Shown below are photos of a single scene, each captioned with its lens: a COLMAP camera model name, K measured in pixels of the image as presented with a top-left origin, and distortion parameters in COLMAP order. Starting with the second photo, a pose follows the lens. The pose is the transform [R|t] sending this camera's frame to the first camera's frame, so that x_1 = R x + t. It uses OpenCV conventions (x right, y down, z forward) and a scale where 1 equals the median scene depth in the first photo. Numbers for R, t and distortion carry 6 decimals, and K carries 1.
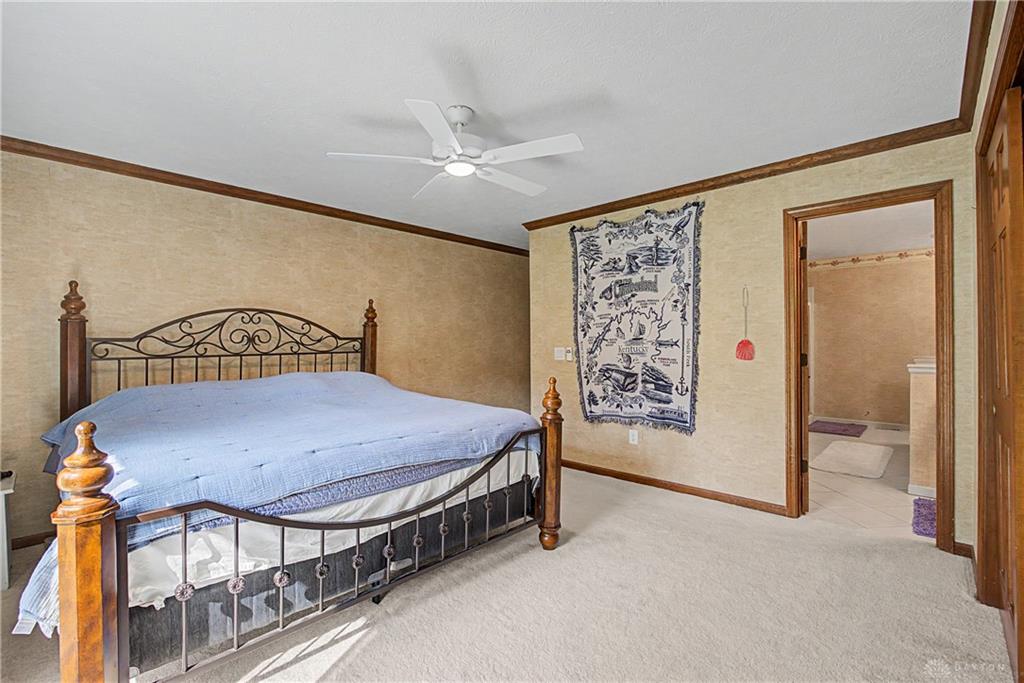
lens RADIAL K [[454.3, 0, 512.8], [0, 454.3, 341.7], [0, 0, 1]] dist [-0.001611, 0.000083]
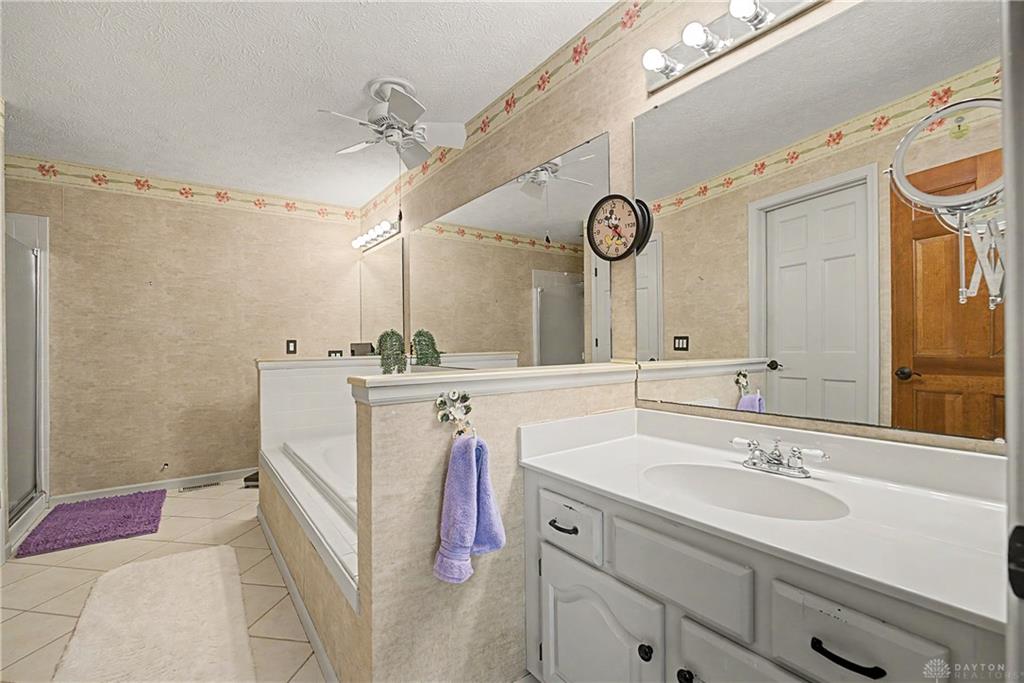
lens RADIAL K [[454.3, 0, 513.1], [0, 454.3, 341.2], [0, 0, 1]] dist [-0.001611, 0.000083]
pose [[0.208357, 0.000717, 0.978053, 0.323254], [0.000851, 0.999999, -0.000914, 0.006879], [-0.978052, 0.001023, 0.208356, 0.461642]]
